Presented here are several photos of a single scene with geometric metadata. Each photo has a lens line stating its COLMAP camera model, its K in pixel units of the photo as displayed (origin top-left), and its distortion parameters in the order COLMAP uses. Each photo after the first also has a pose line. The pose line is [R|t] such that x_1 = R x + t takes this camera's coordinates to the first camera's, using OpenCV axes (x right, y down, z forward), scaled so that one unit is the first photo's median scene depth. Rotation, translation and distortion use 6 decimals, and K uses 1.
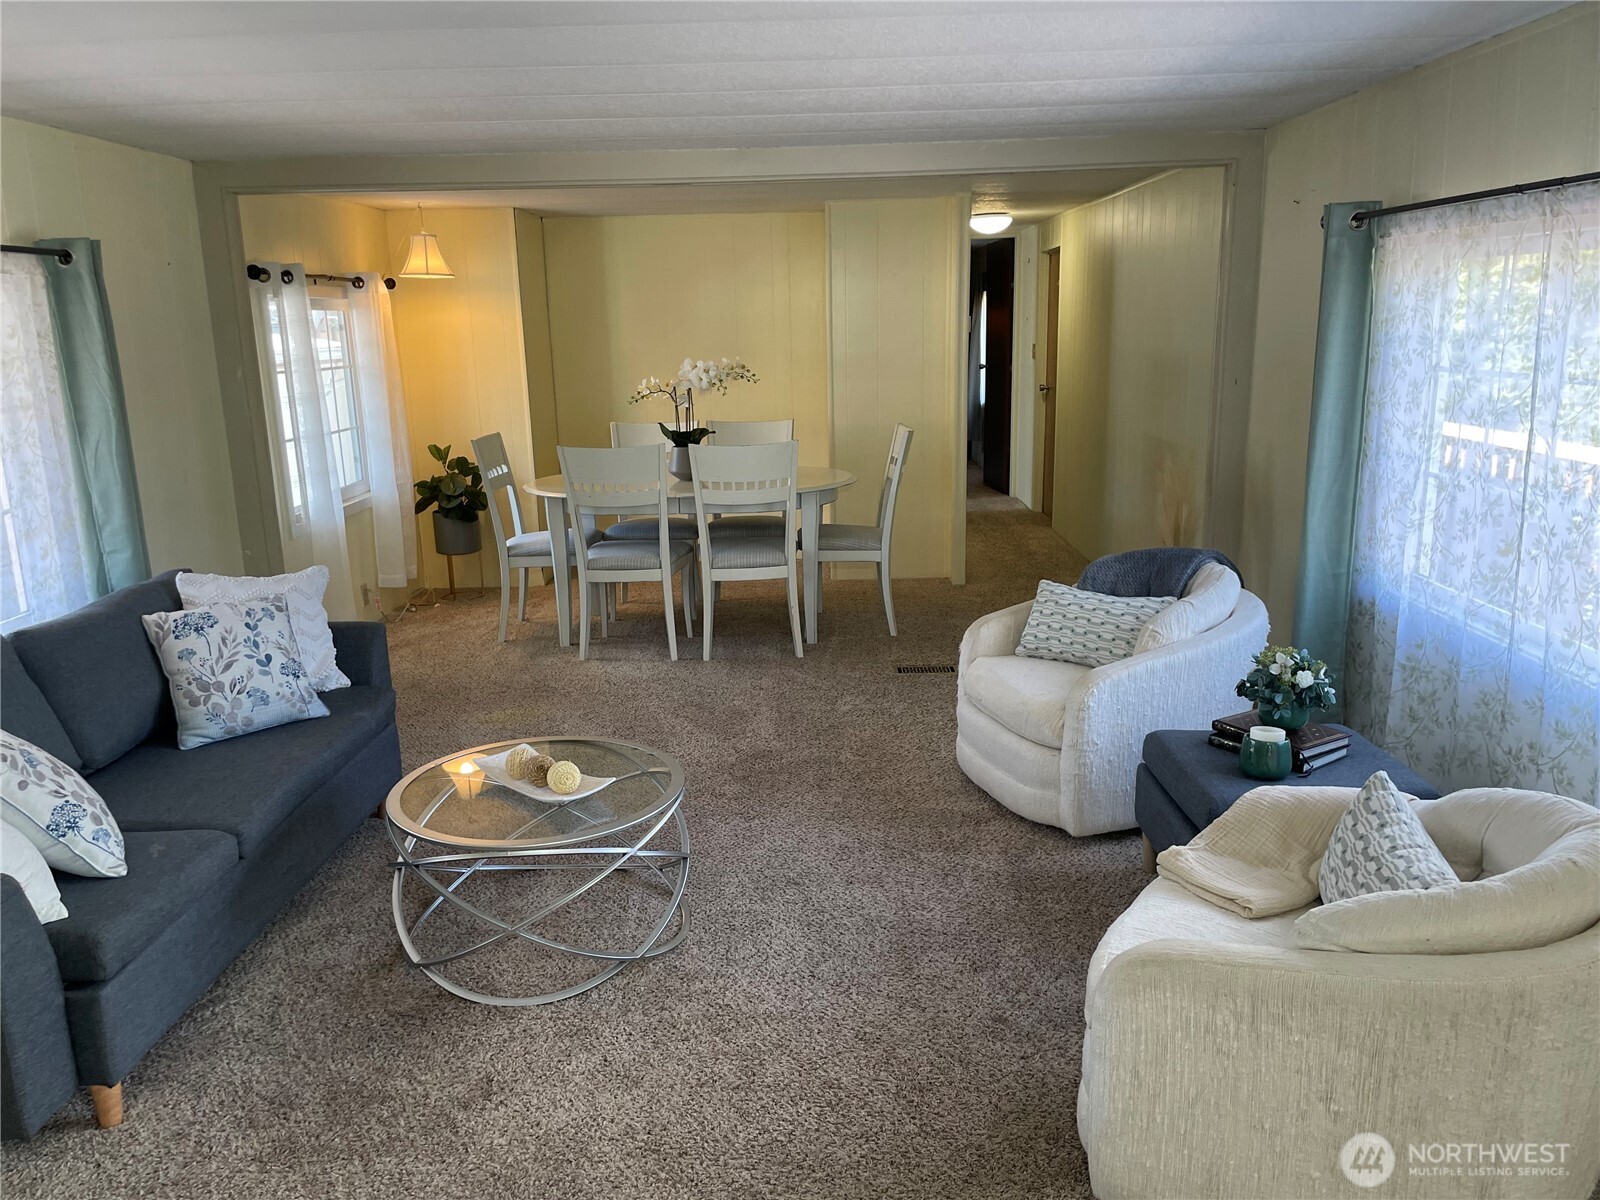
lens RADIAL K [[1214.8, 0, 795.1], [0, 1214.8, 602.6], [0, 0, 1]] dist [0.080945, -0.107017]
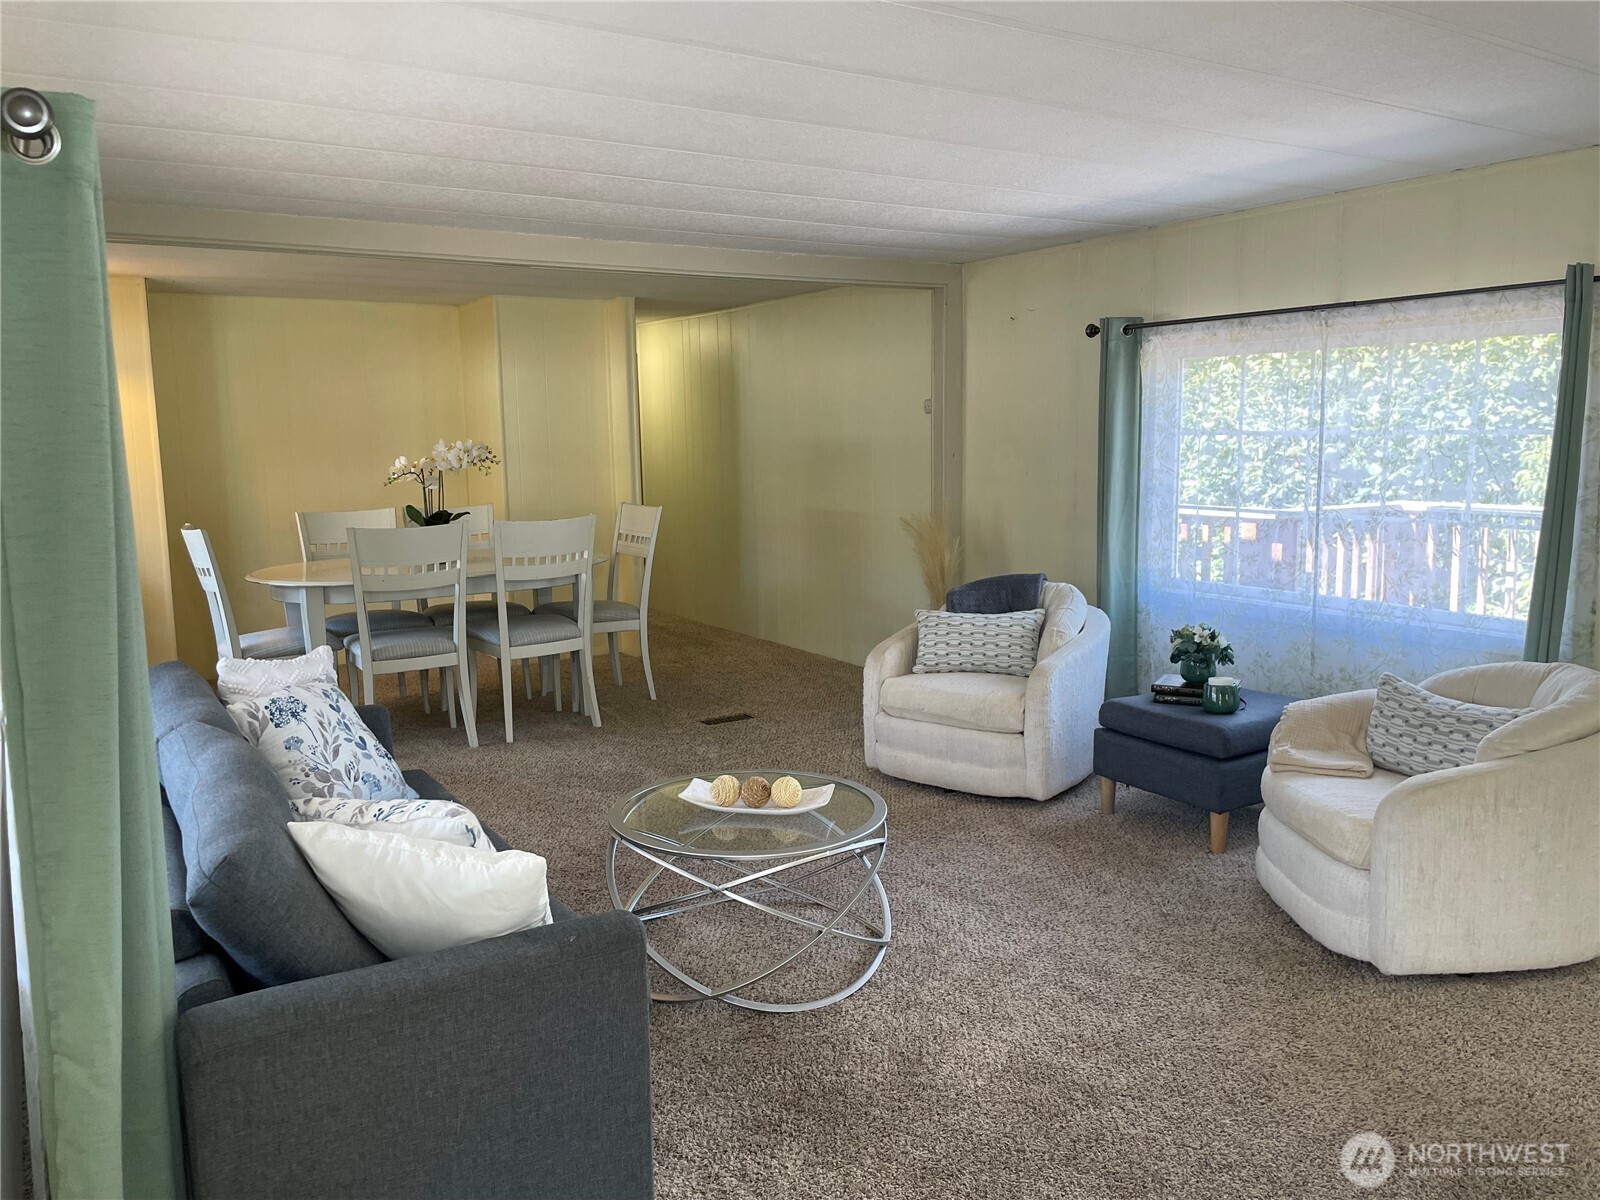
lens RADIAL K [[1214.8, 0, 800.5], [0, 1214.8, 582.3], [0, 0, 1]] dist [0.080945, -0.107017]
pose [[0.837192, -0.060051, 0.543602, -0.482002], [0.120557, 0.989768, -0.076329, 0.028437], [-0.533456, 0.129437, 0.835866, 0.051768]]
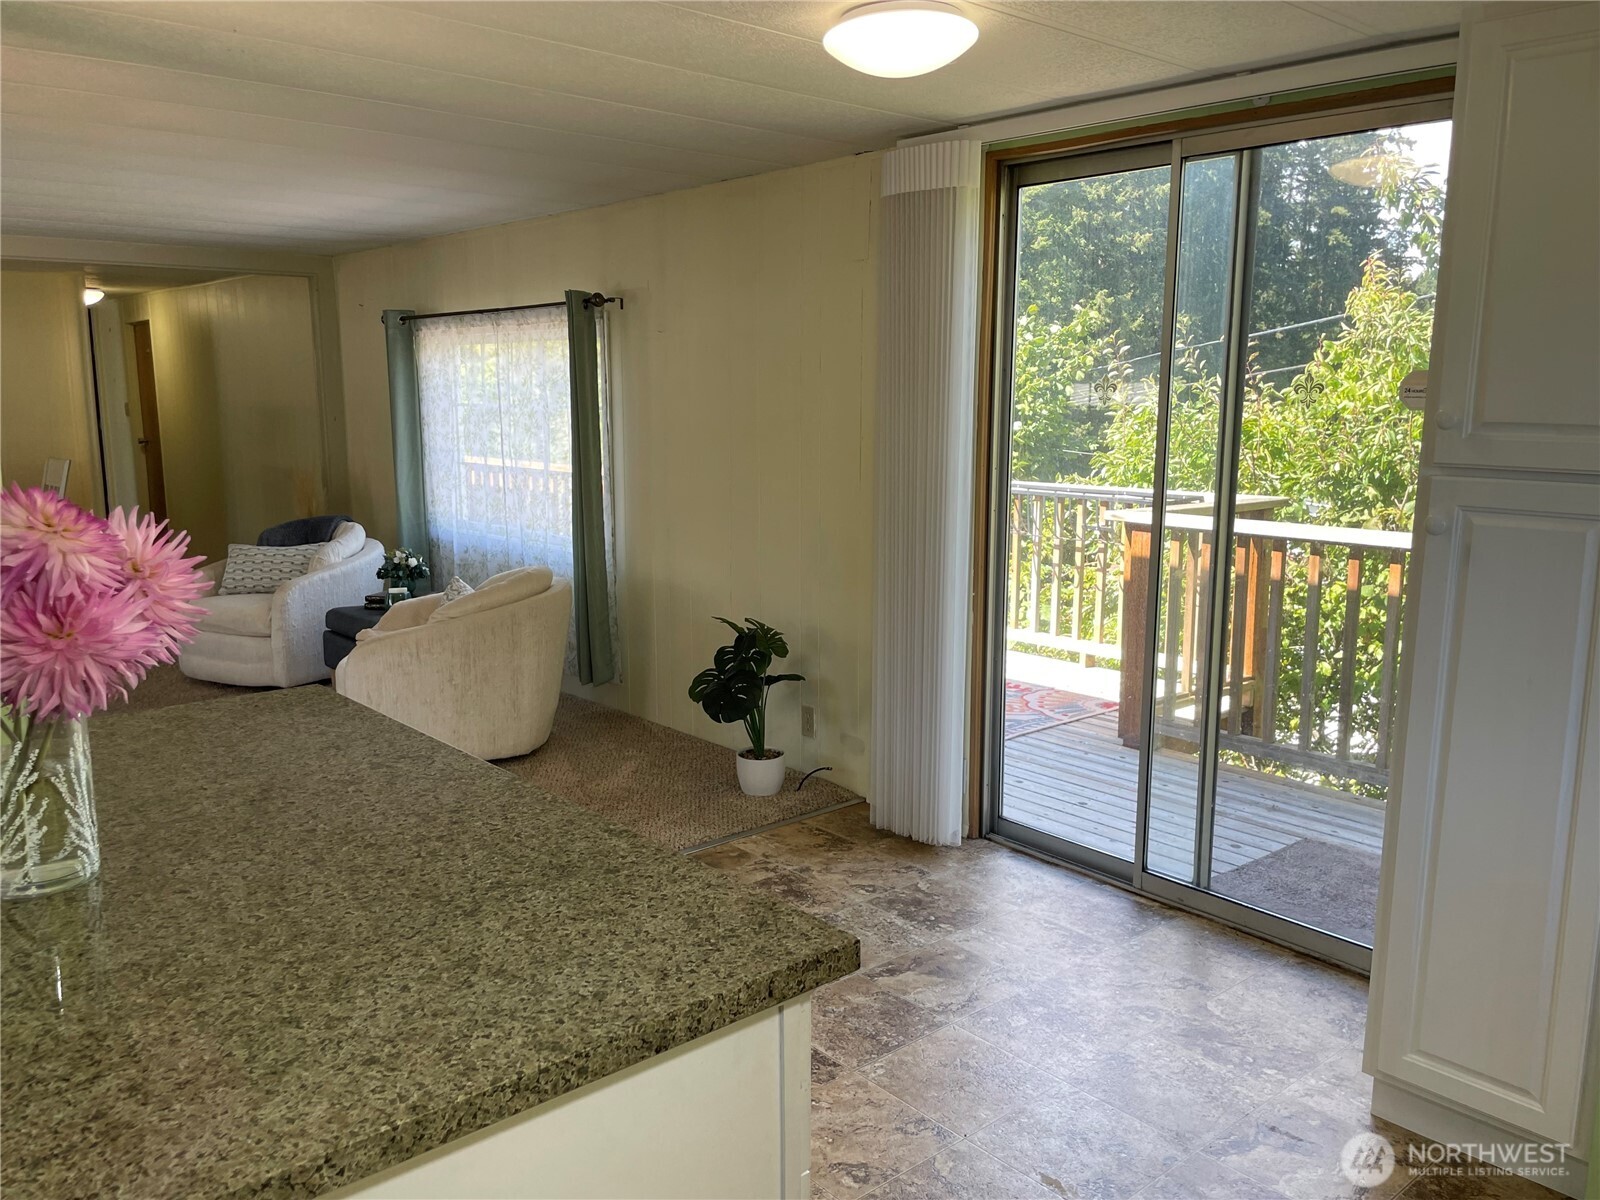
lens RADIAL K [[1260.4, 0, 799.4], [0, 1260.4, 593.6], [0, 0, 1]] dist [0.082706, -0.110310]
pose [[0.743966, -0.086452, 0.662602, -0.278220], [0.138712, 0.989976, -0.026580, 0.157334], [-0.653662, 0.111685, 0.748500, -0.533066]]
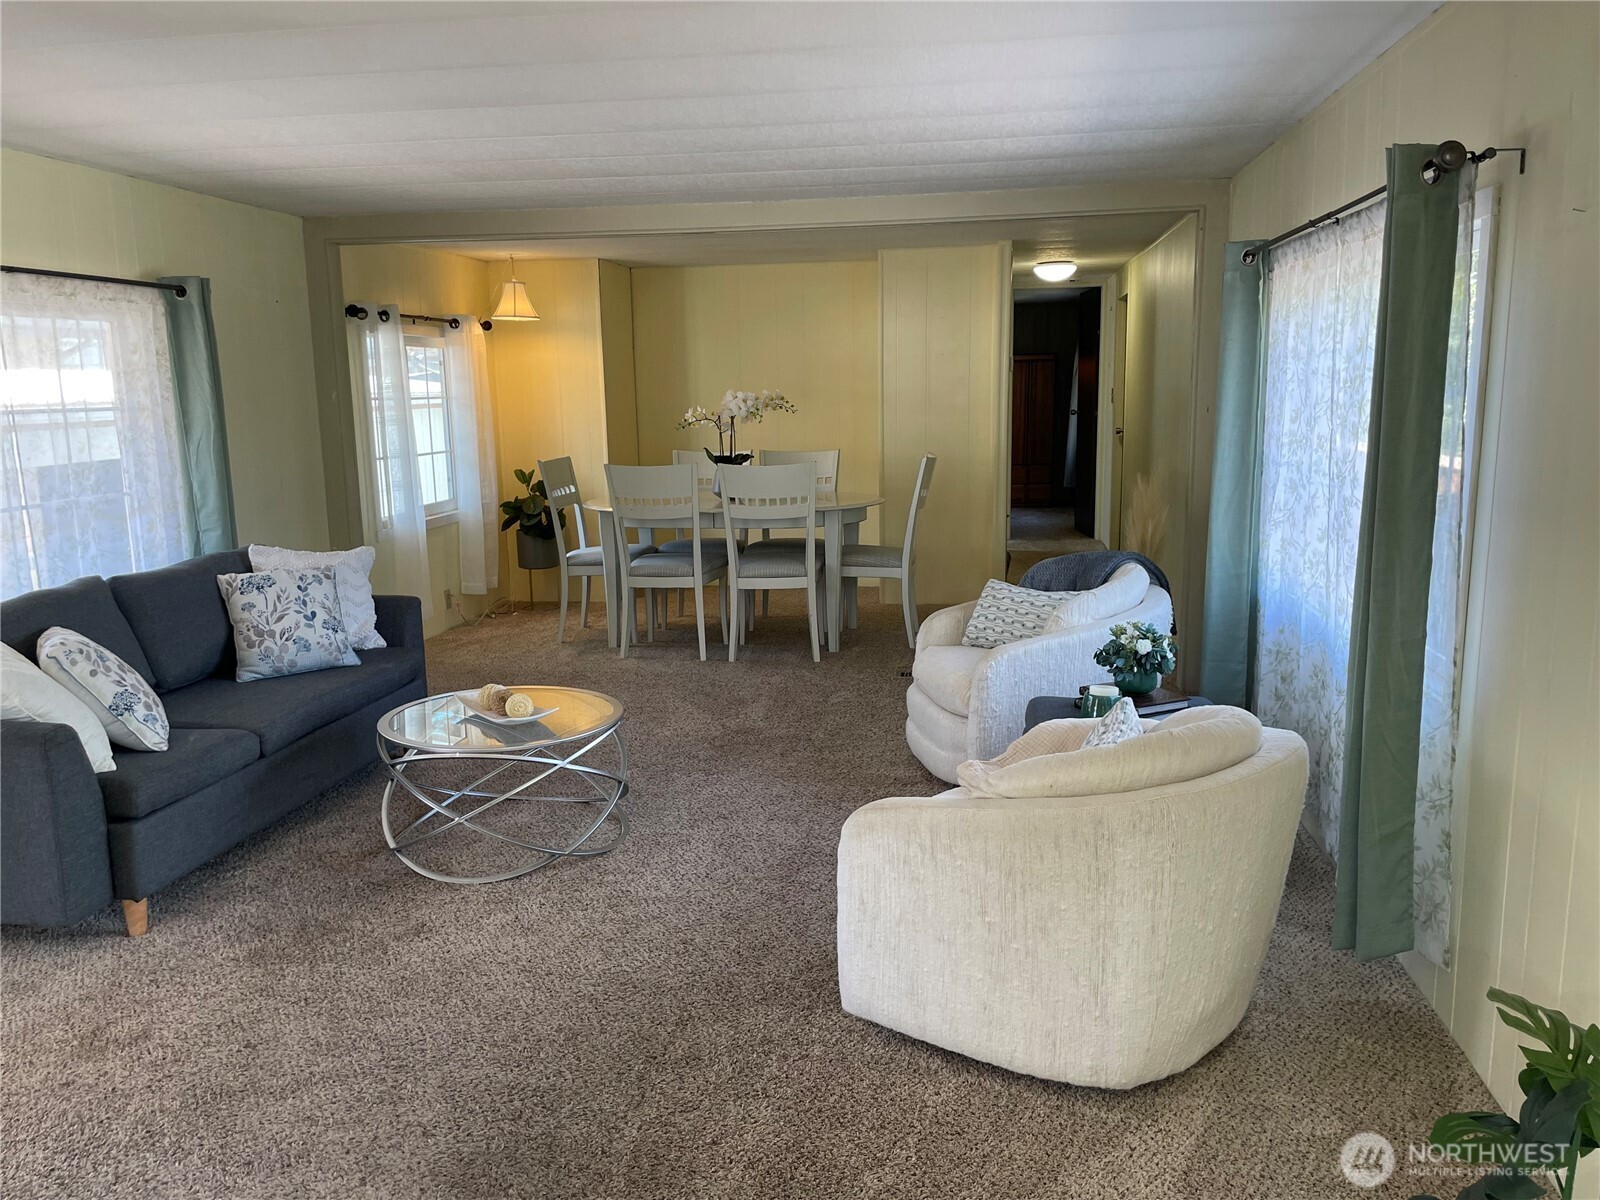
lens RADIAL K [[1260.4, 0, 801.5], [0, 1260.4, 603.4], [0, 0, 1]] dist [0.082706, -0.110310]
pose [[0.991219, 0.029502, -0.128895, 0.161248], [-0.036347, 0.998033, -0.051078, 0.061131], [0.127134, 0.055315, 0.990342, -0.143421]]
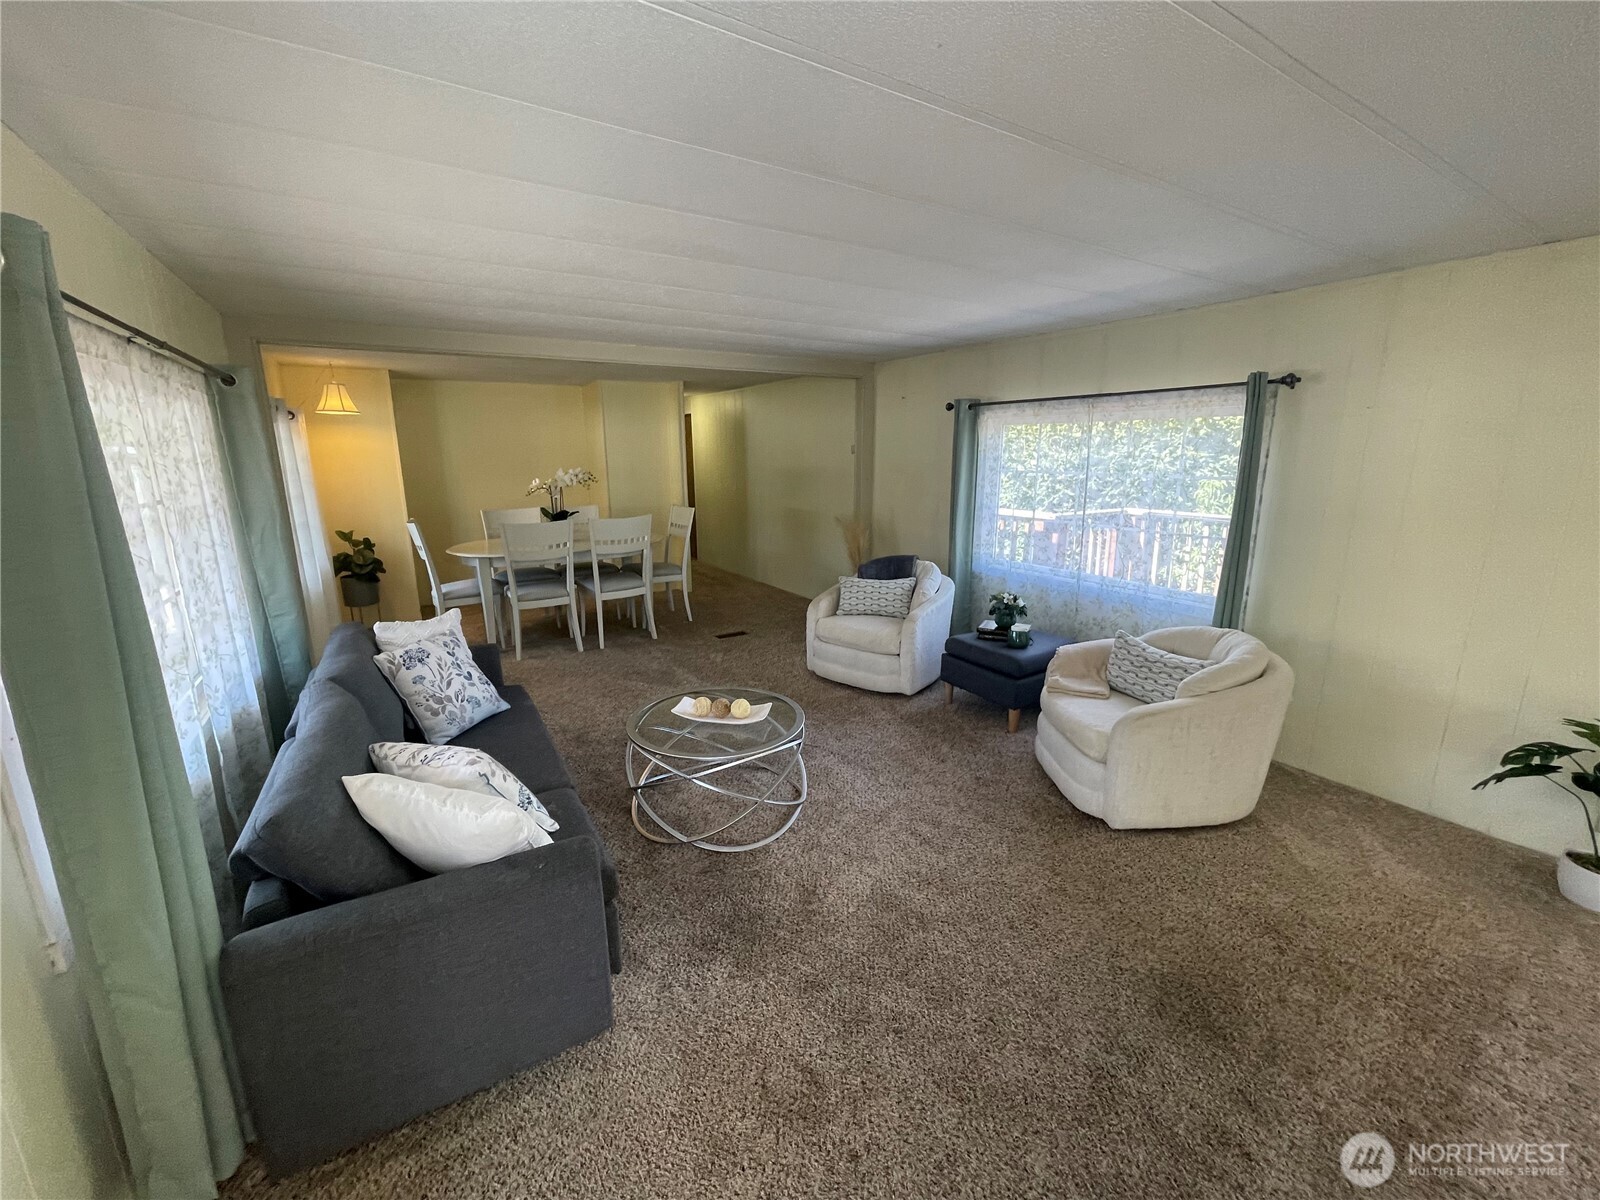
lens RADIAL K [[649.0, 0, 798.2], [0, 649.0, 590.6], [0, 0, 1]] dist [-0.010203, 0.003835]
pose [[0.839078, -0.097989, 0.535113, -0.376694], [0.110024, 0.993884, 0.009477, -0.011682], [-0.532768, 0.050923, 0.844728, 0.127542]]
